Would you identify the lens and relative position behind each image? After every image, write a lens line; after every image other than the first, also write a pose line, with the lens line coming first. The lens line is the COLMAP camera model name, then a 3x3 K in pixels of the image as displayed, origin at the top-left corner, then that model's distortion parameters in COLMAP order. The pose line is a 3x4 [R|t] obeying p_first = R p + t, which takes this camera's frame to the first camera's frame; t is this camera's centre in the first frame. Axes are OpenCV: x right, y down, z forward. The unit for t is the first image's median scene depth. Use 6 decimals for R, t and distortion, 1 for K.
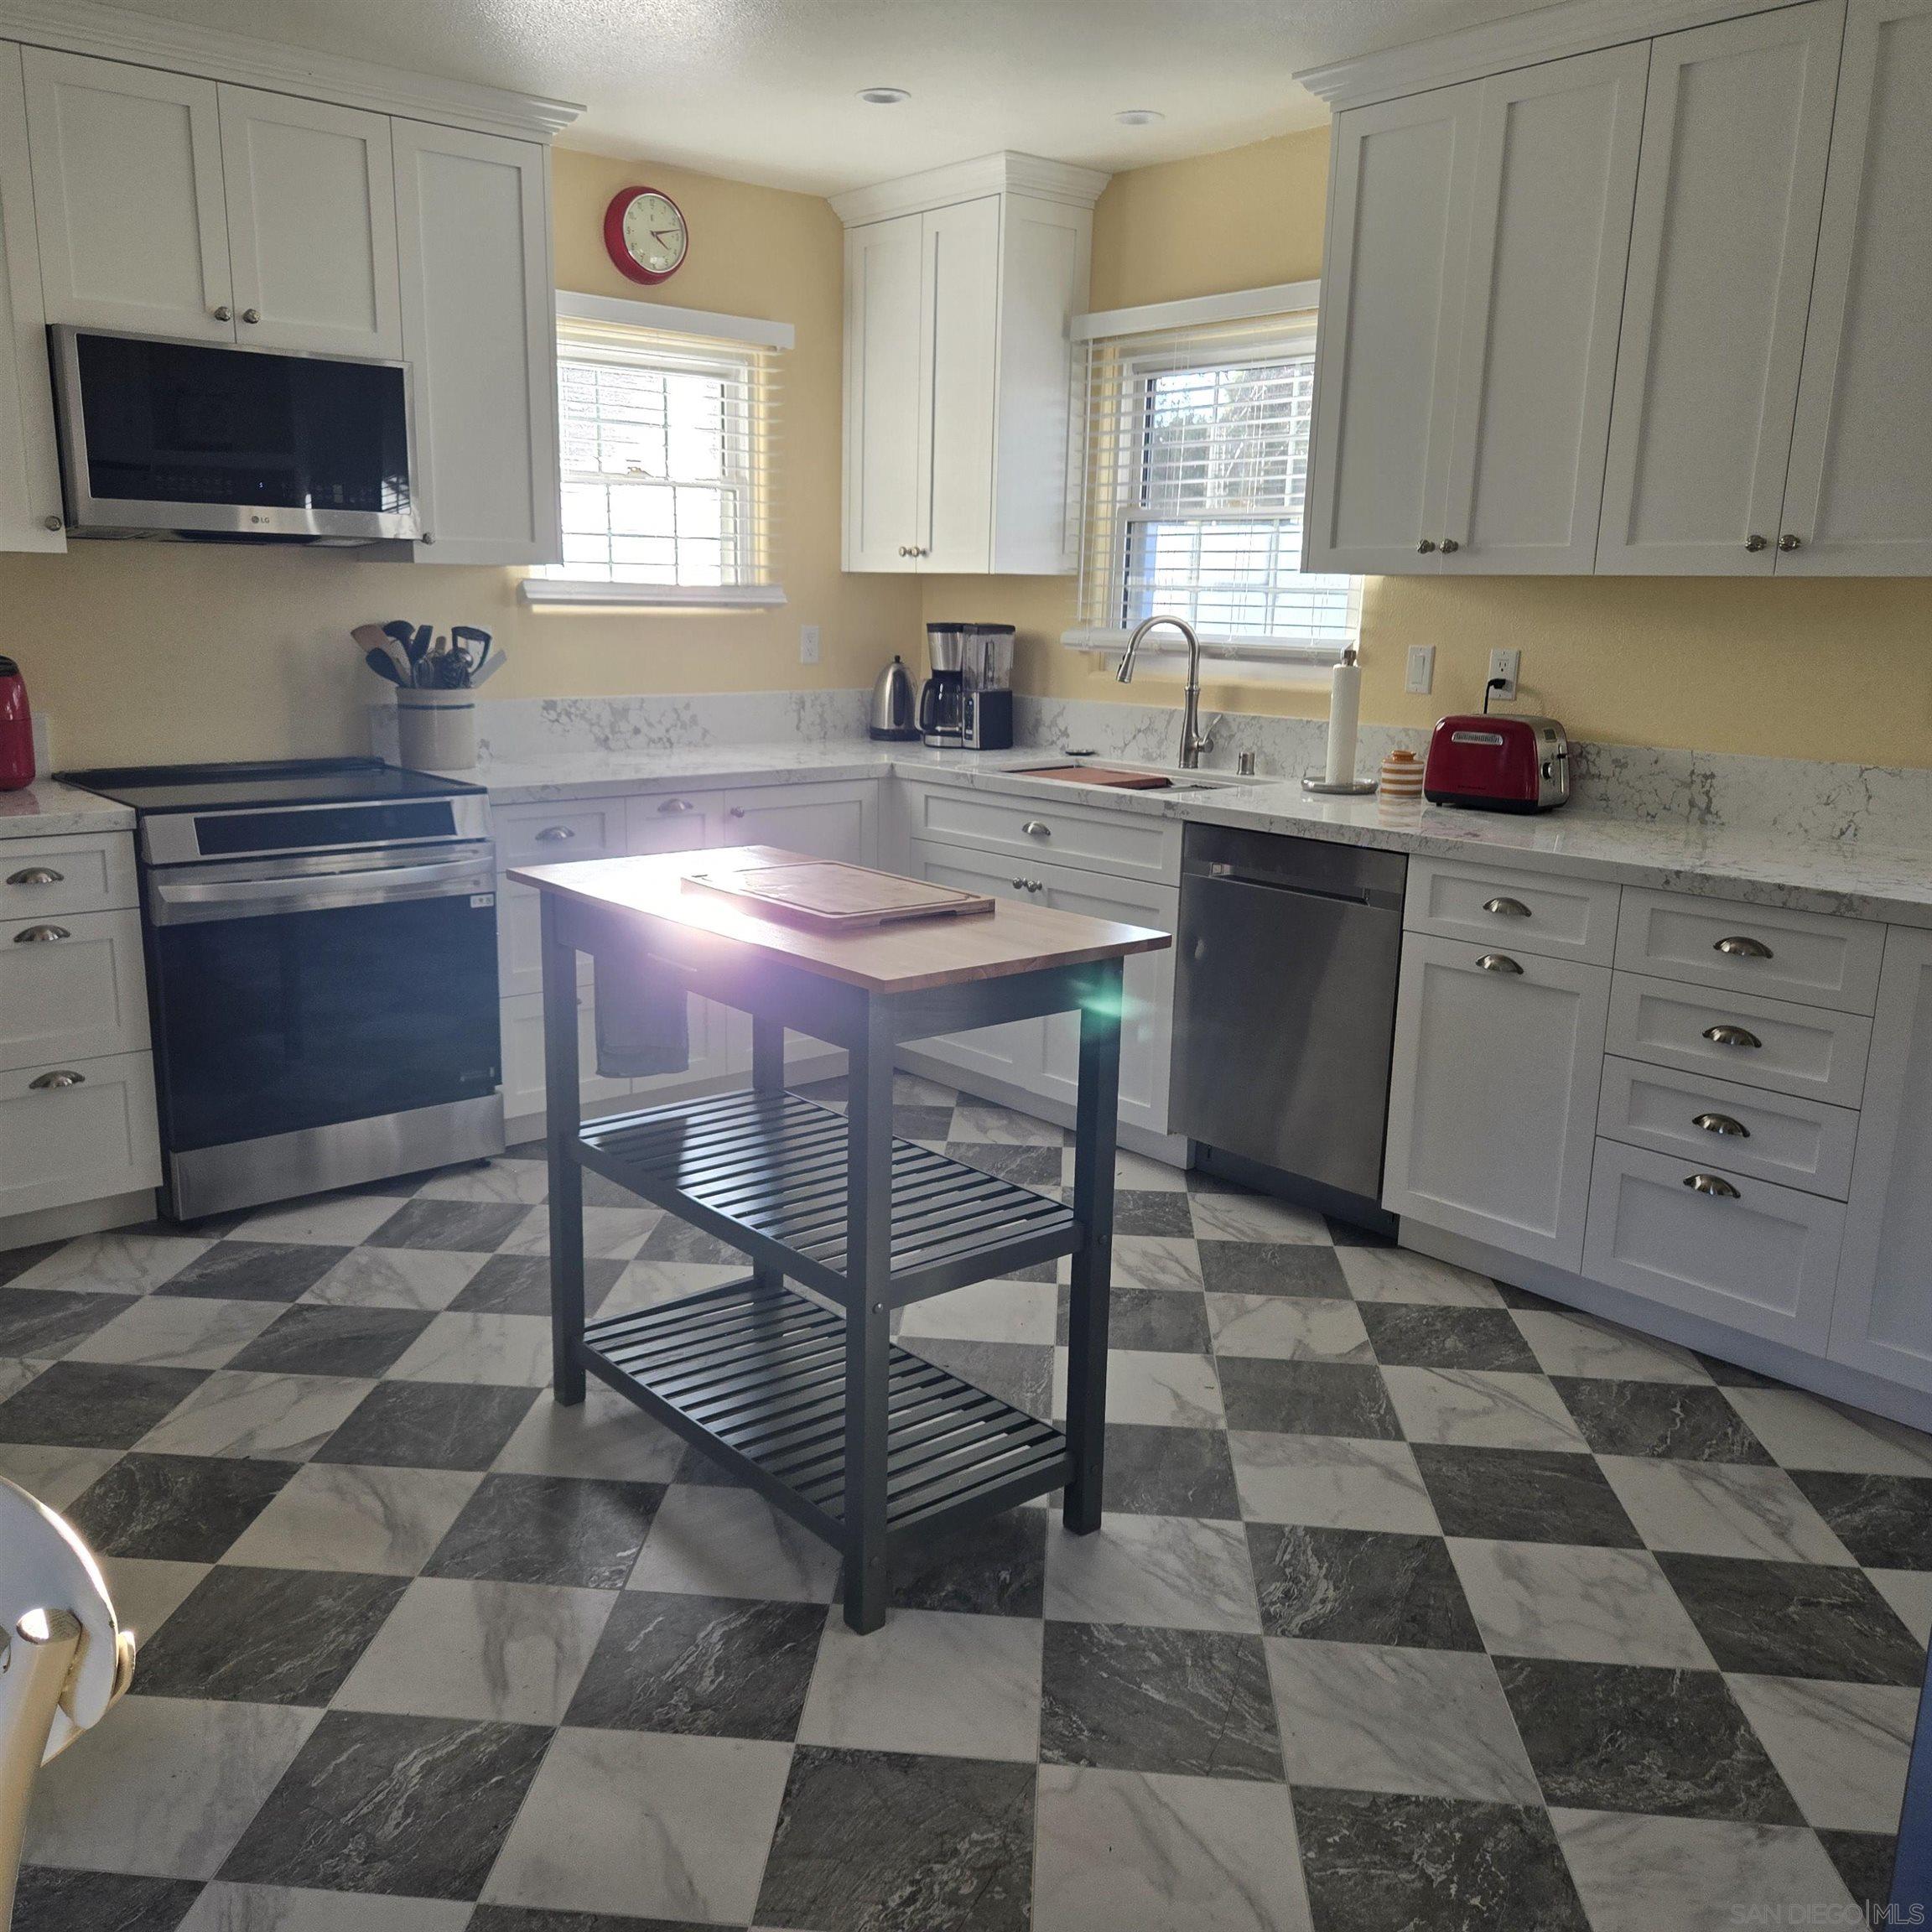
lens RADIAL K [[1723.0, 0, 954.1], [0, 1723.0, 968.2], [0, 0, 1]] dist [0.080912, -0.079814]
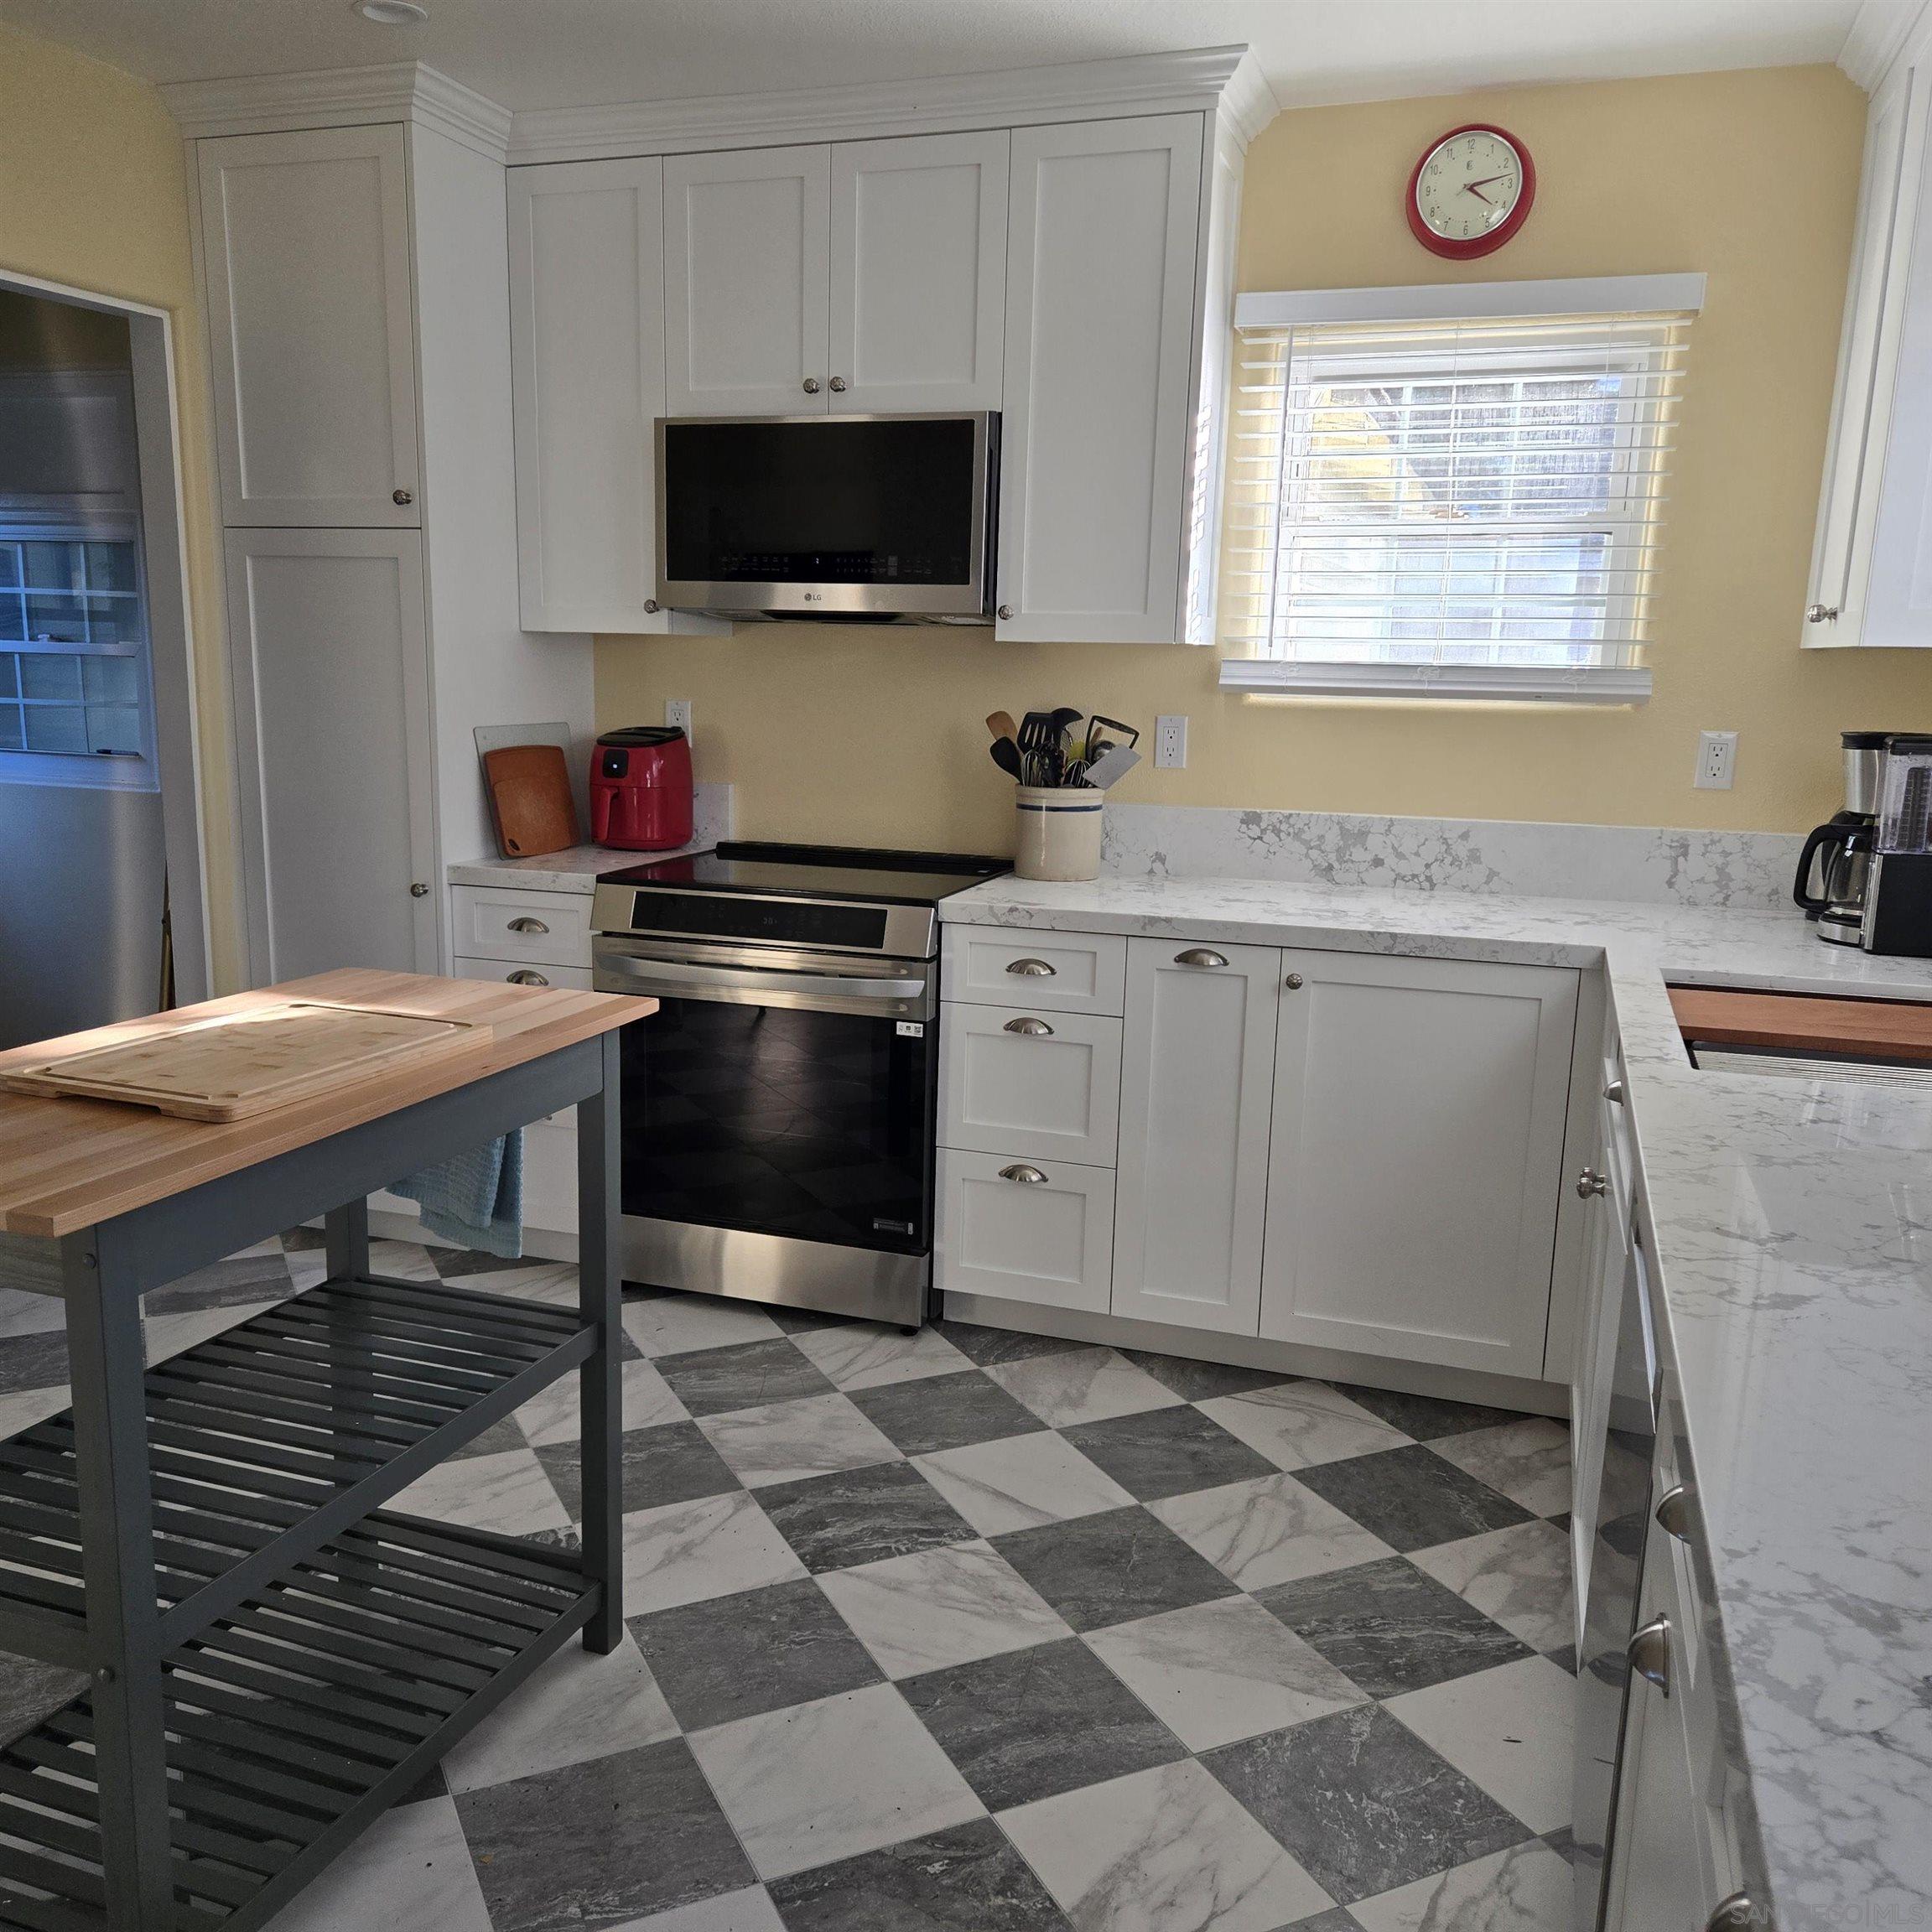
lens RADIAL K [[1723.0, 0, 958.2], [0, 1723.0, 996.9], [0, 0, 1]] dist [0.080912, -0.079814]
pose [[0.499647, 0.163874, -0.850587, 0.386207], [-0.200003, 0.977235, 0.070789, -0.100053], [0.842824, 0.134750, 0.521048, 0.479435]]
